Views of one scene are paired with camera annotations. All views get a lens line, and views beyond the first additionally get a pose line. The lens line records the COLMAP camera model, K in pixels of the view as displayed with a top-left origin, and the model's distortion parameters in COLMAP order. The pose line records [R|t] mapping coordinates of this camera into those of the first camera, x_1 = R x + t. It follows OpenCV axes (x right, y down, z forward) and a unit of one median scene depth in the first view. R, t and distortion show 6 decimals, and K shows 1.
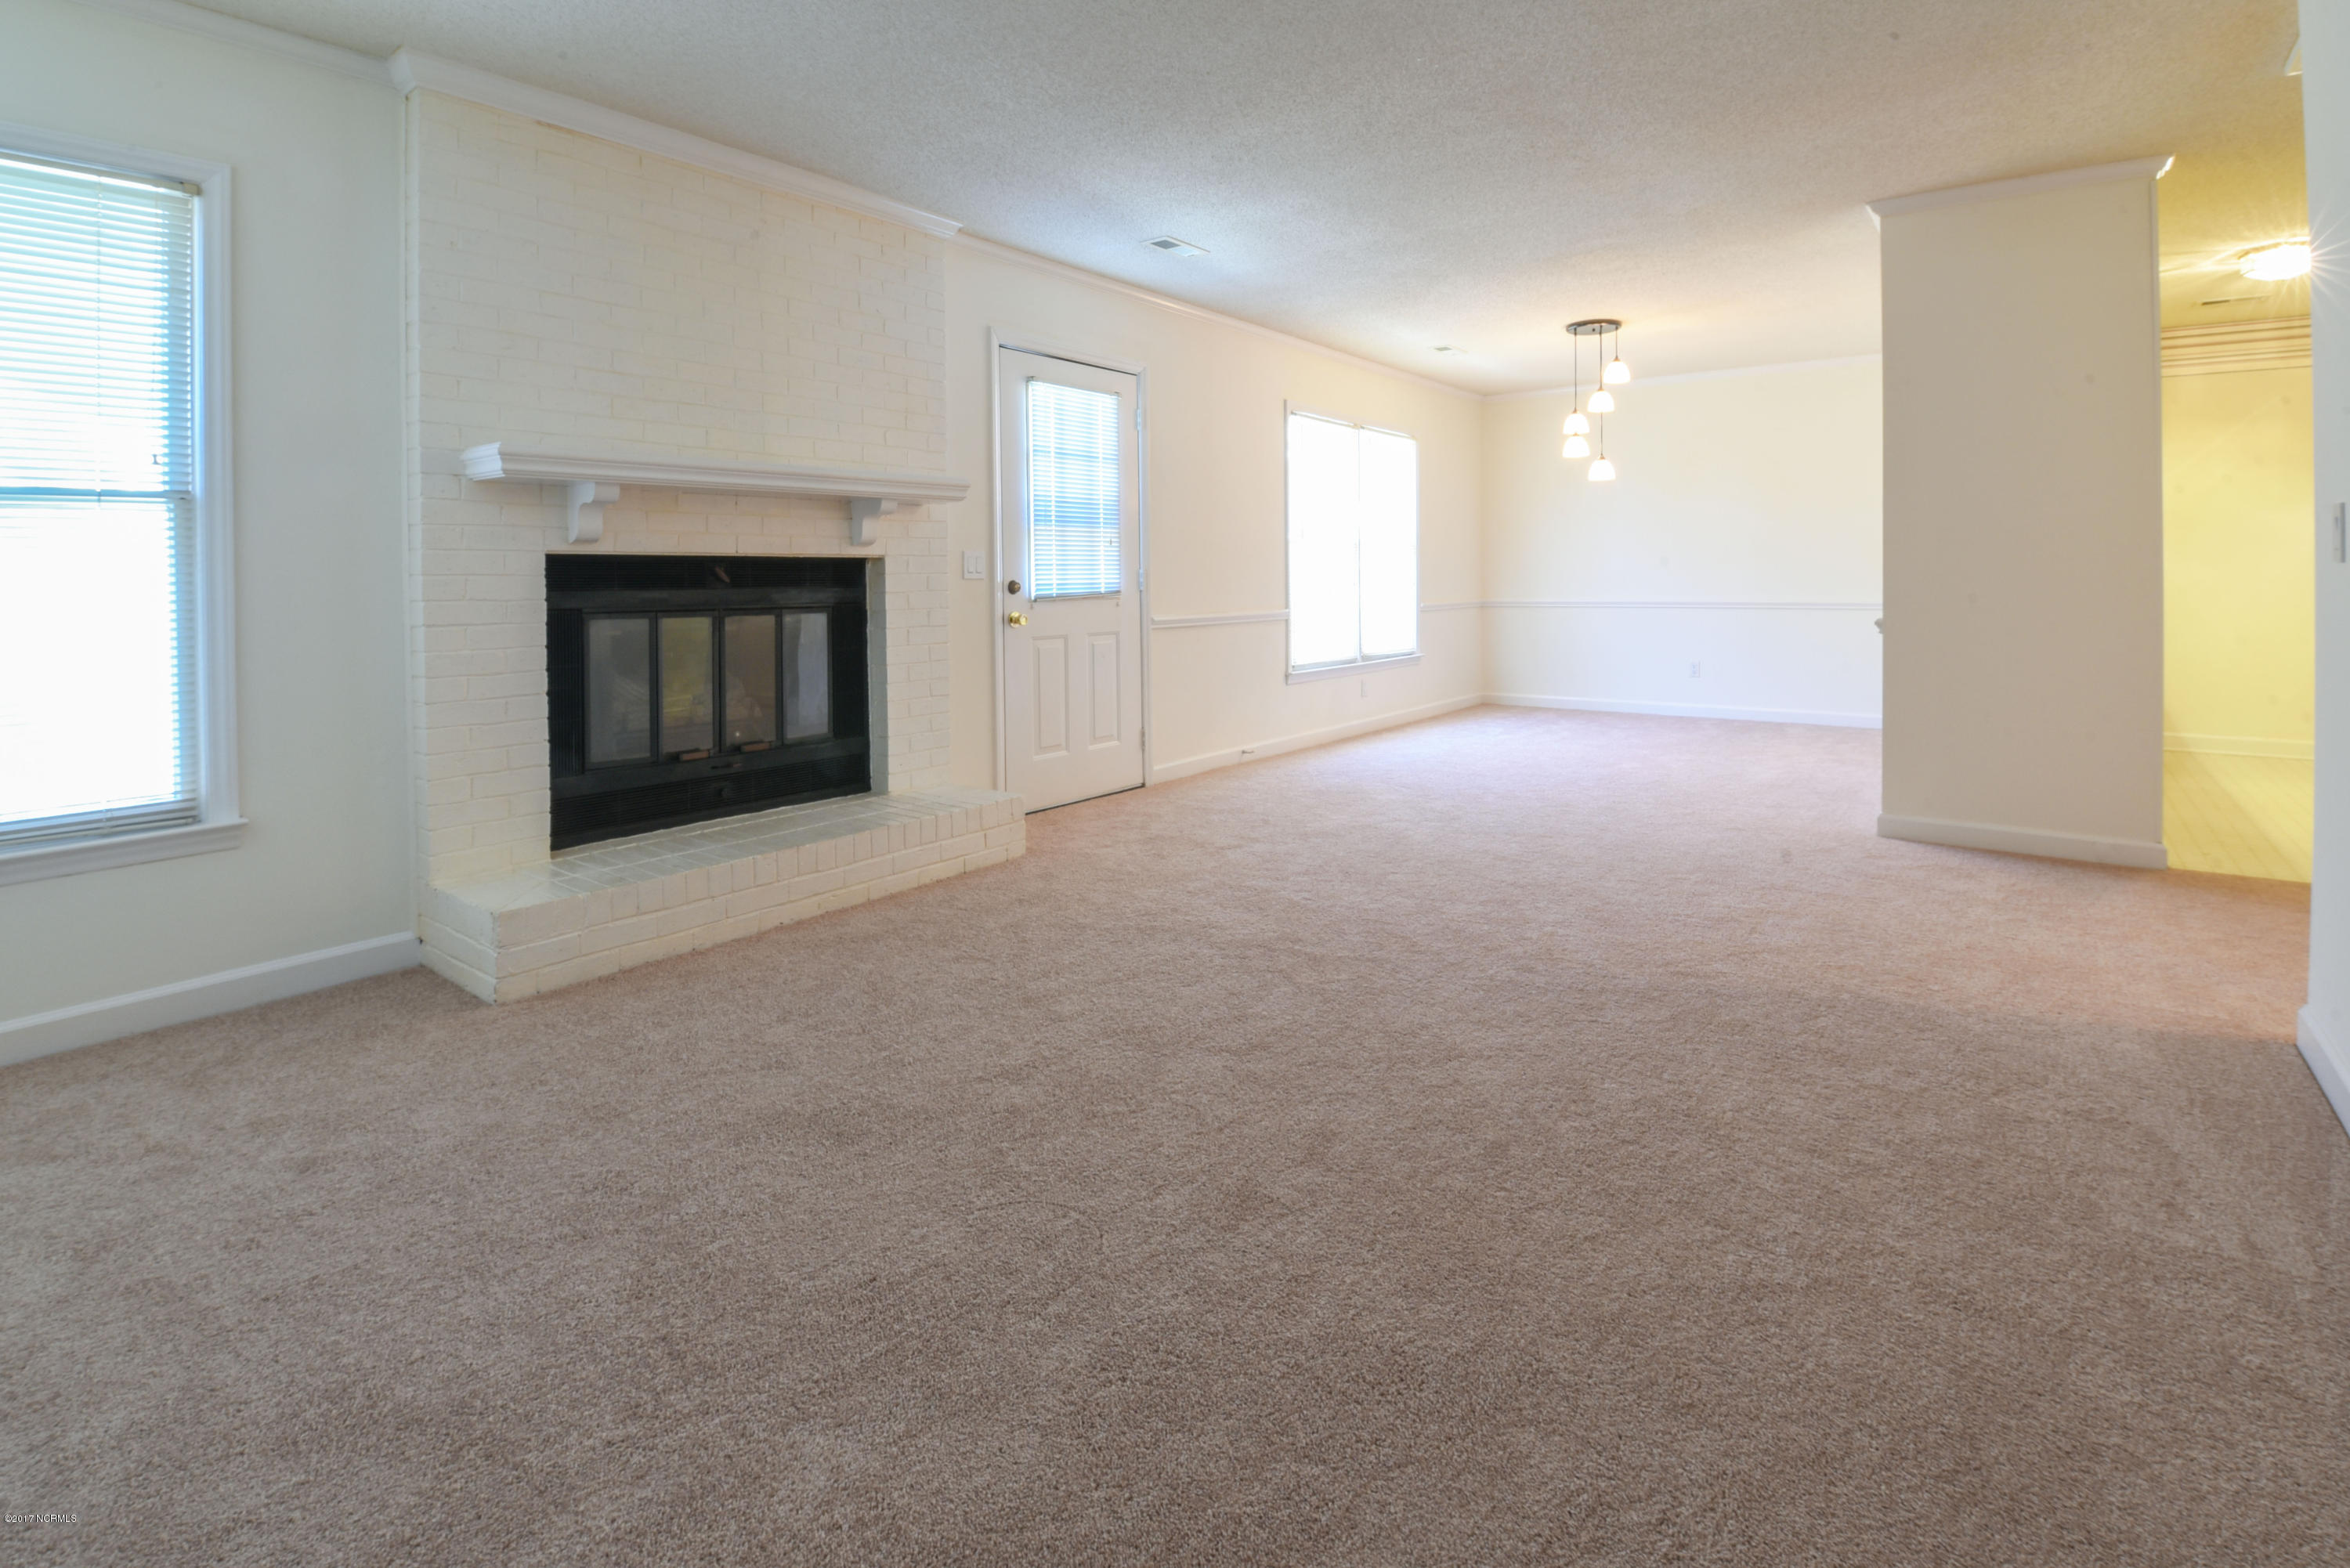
lens RADIAL K [[1027.5, 0, 1175.0], [0, 1027.5, 784.0], [0, 0, 1]] dist [-0.001424, -0.012004]
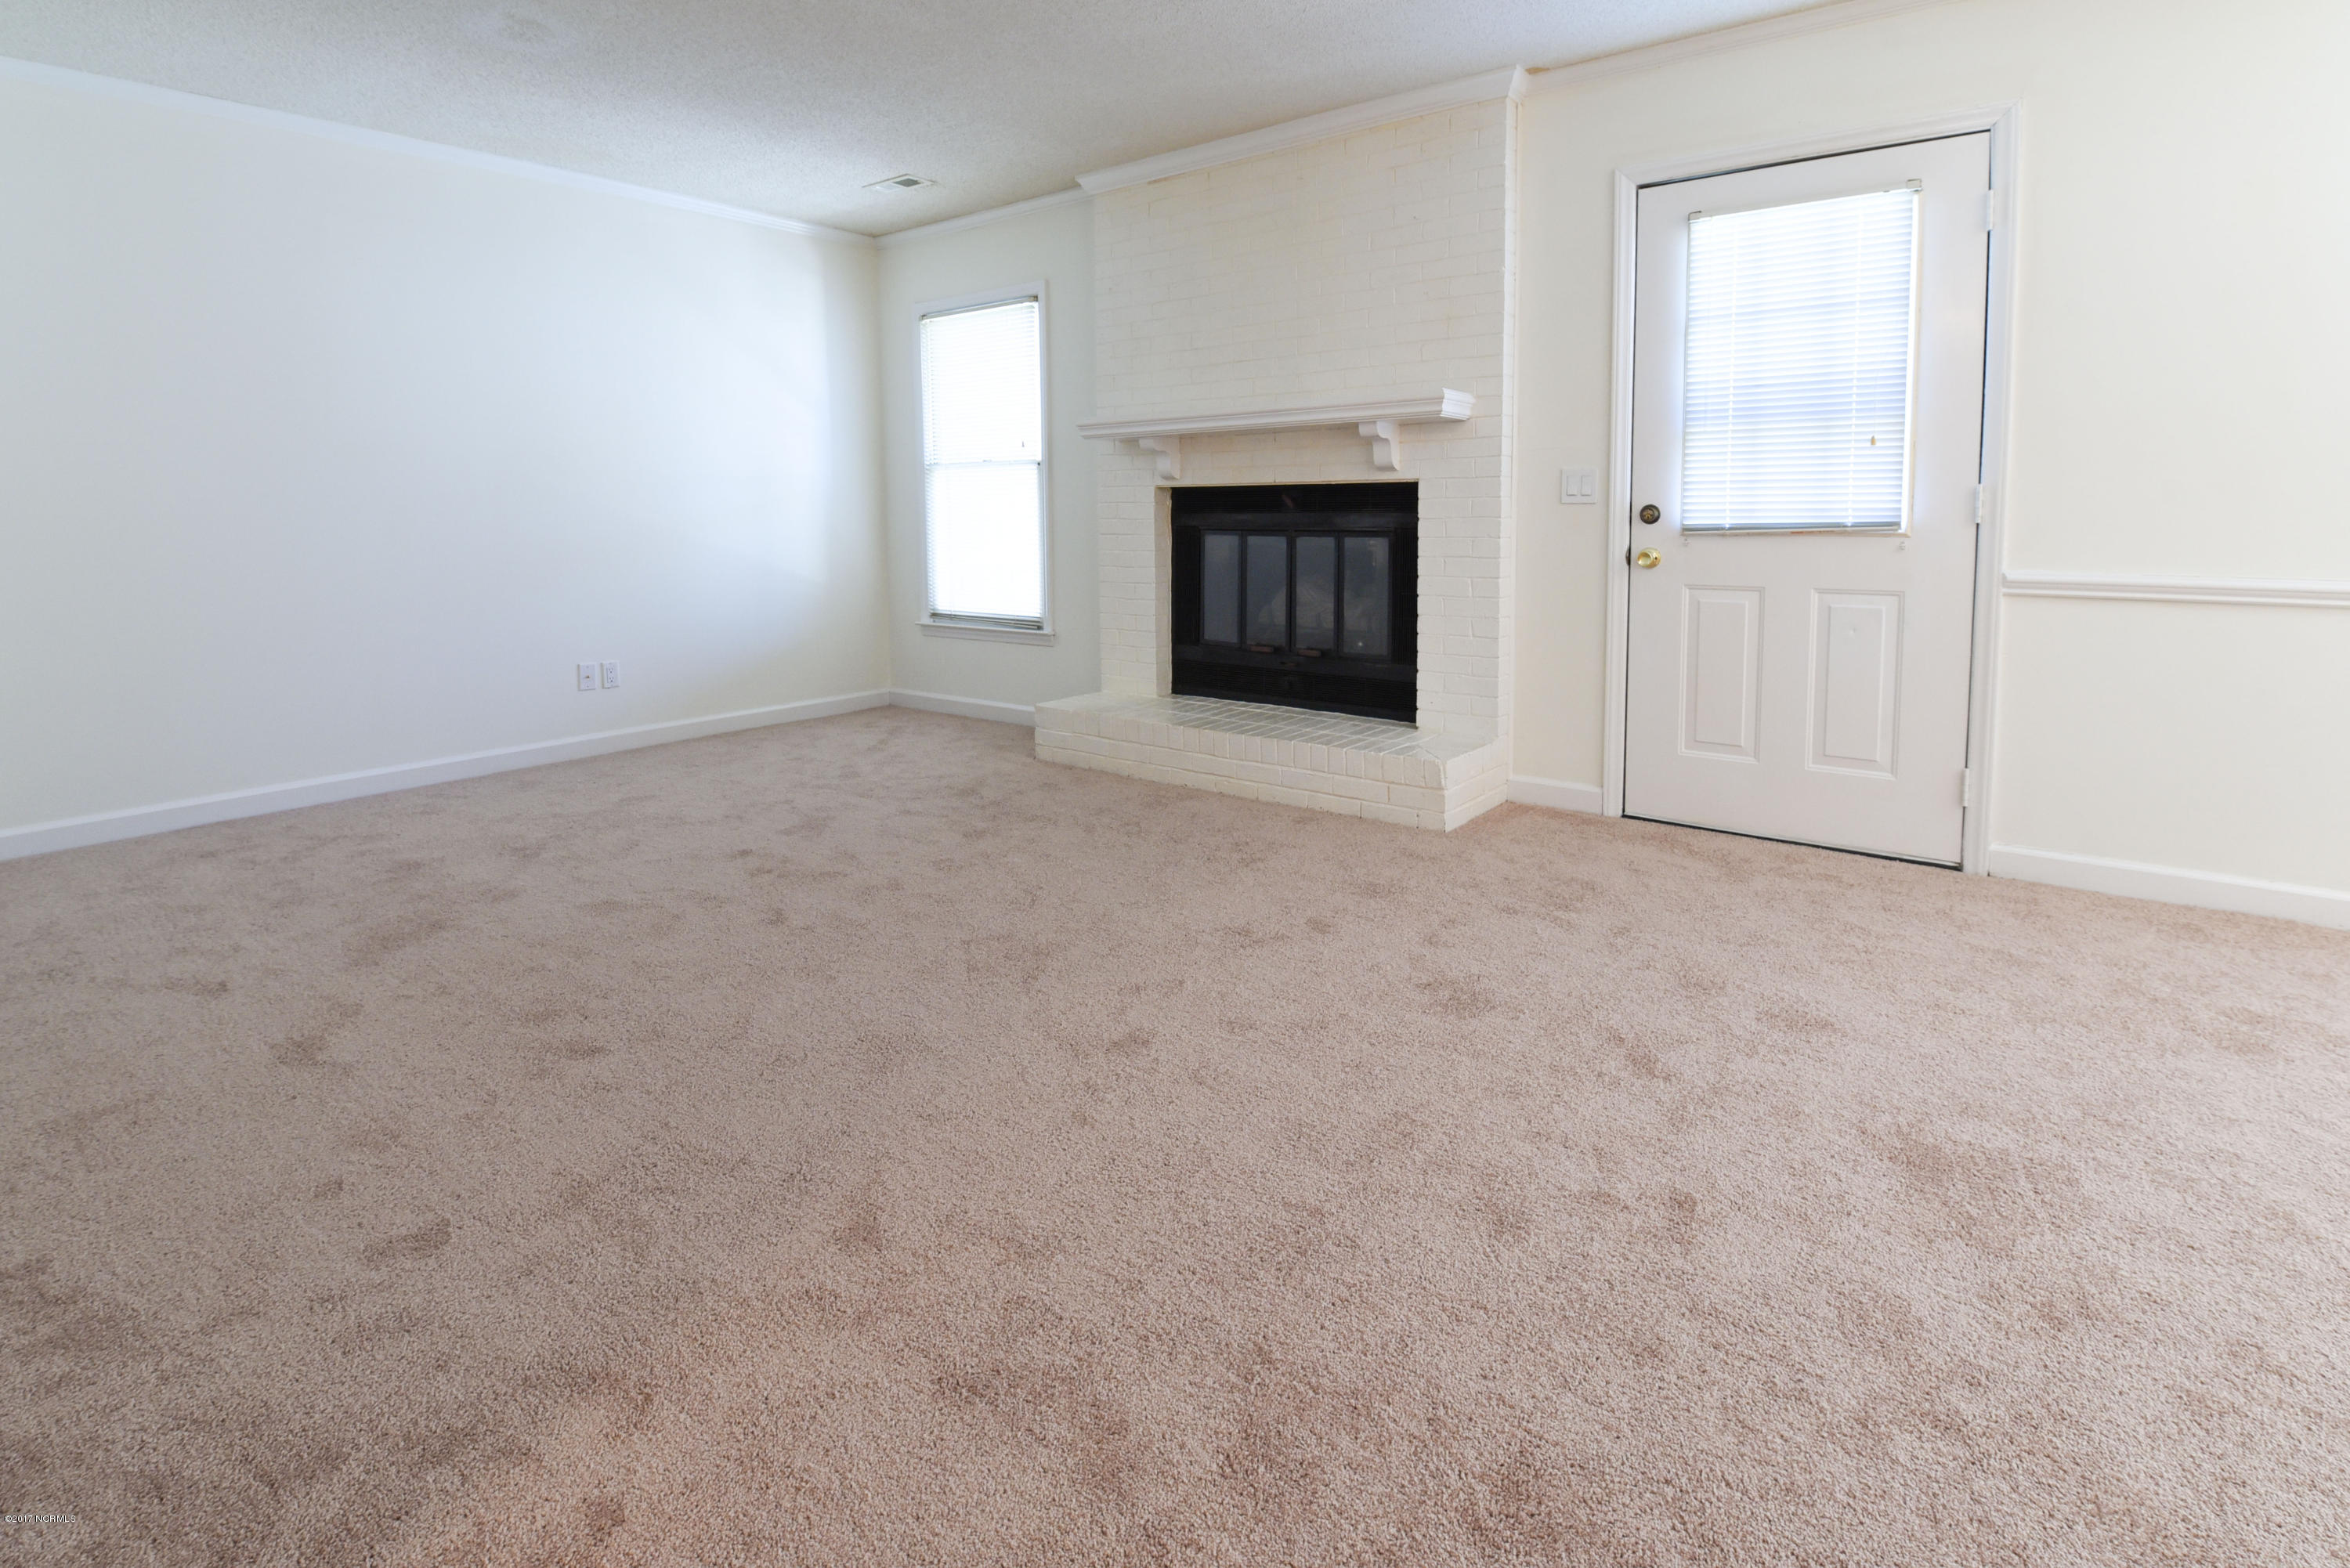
lens RADIAL K [[1027.5, 0, 1175.0], [0, 1027.5, 784.0], [0, 0, 1]] dist [-0.001424, -0.012004]
pose [[0.049843, 0.258718, -0.964666, 0.721386], [-0.191399, 0.950439, 0.245013, -0.147072], [0.980246, 0.172424, 0.096891, 0.752082]]
